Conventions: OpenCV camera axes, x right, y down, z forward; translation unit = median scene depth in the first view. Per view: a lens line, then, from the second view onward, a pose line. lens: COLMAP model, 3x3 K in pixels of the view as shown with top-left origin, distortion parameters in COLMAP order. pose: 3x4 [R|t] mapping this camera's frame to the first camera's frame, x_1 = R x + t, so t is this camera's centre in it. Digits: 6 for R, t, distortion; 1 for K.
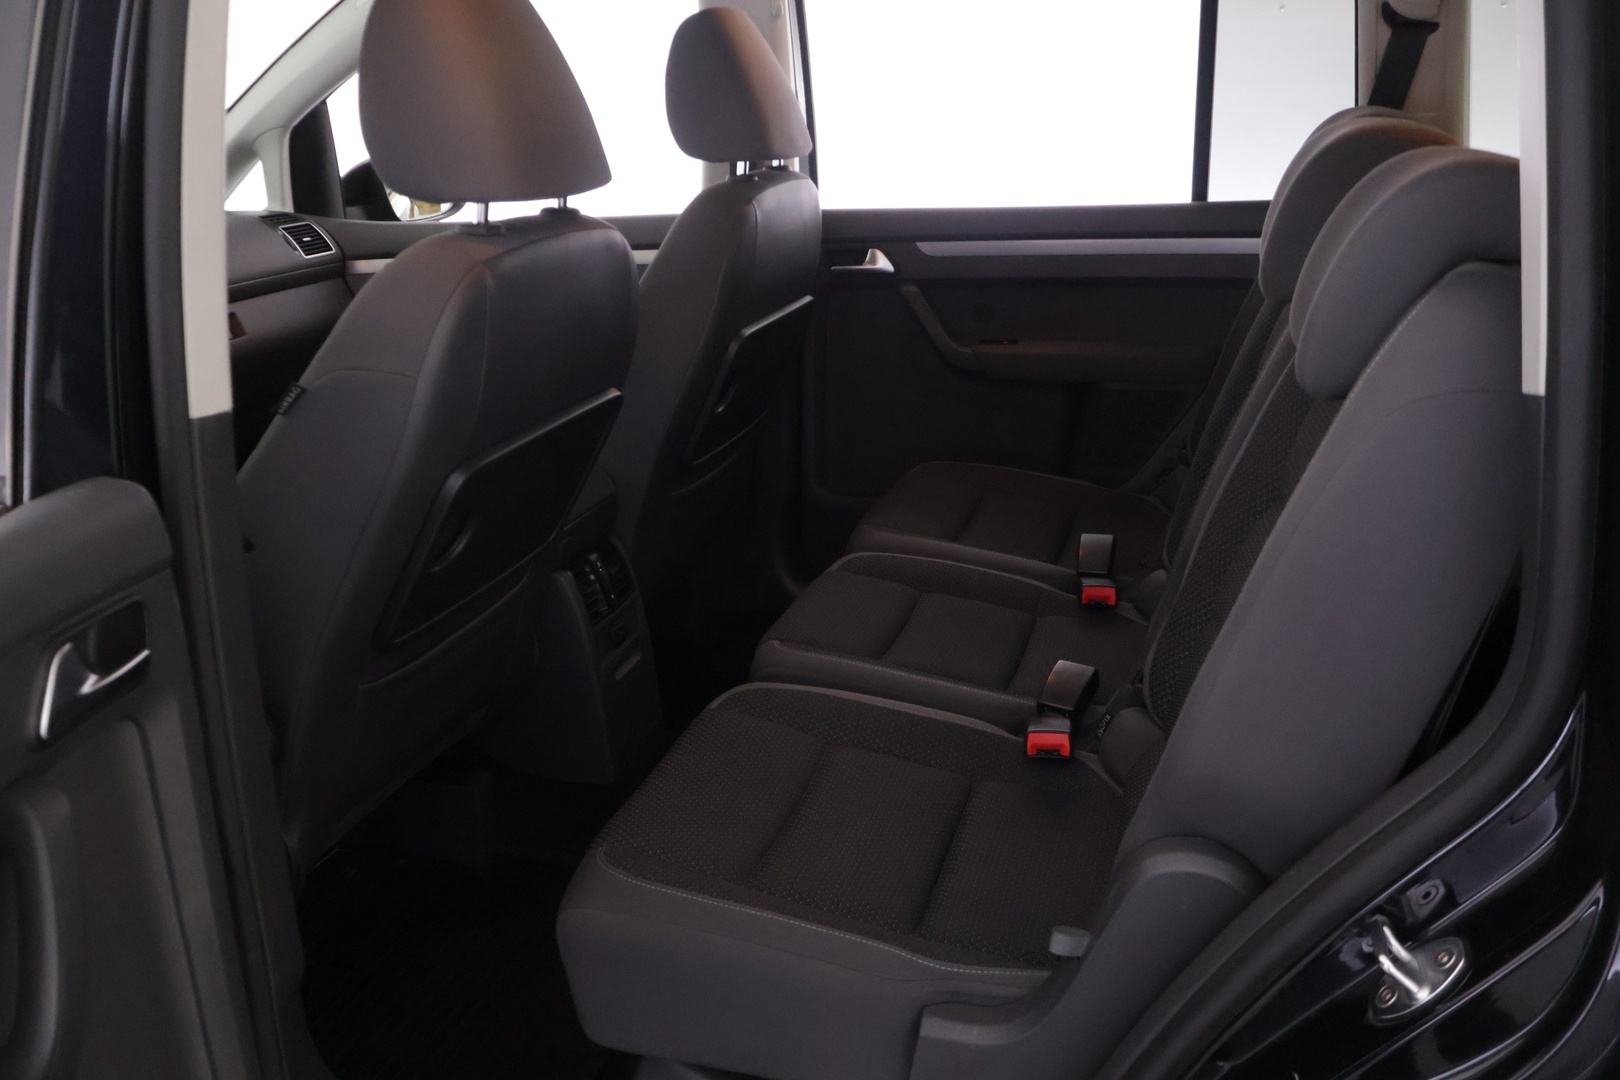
lens RADIAL K [[1332.2, 0, 807.0], [0, 1332.2, 532.7], [0, 0, 1]] dist [-0.018593, 0.003751]
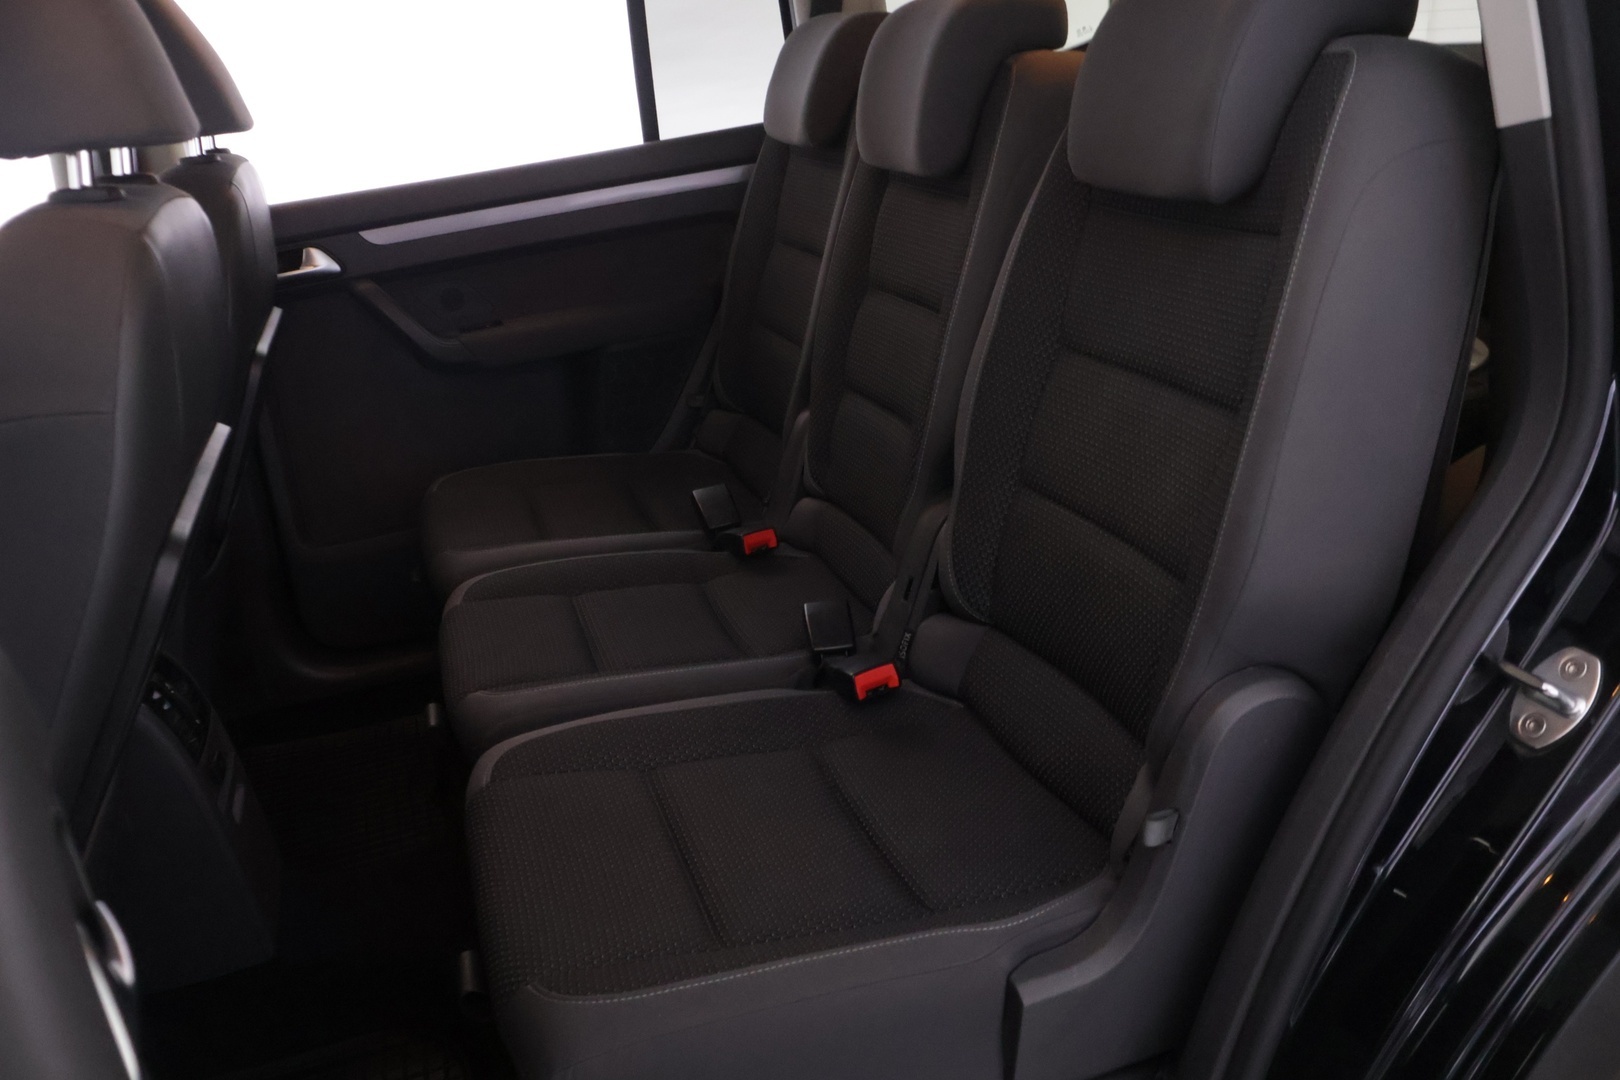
lens RADIAL K [[1332.2, 0, 811.2], [0, 1332.2, 549.1], [0, 0, 1]] dist [-0.018593, 0.003751]
pose [[0.812307, -0.271440, 0.516214, -0.216159], [0.275335, 0.958733, 0.070867, -0.003718], [-0.514148, 0.084566, 0.853522, 0.168707]]
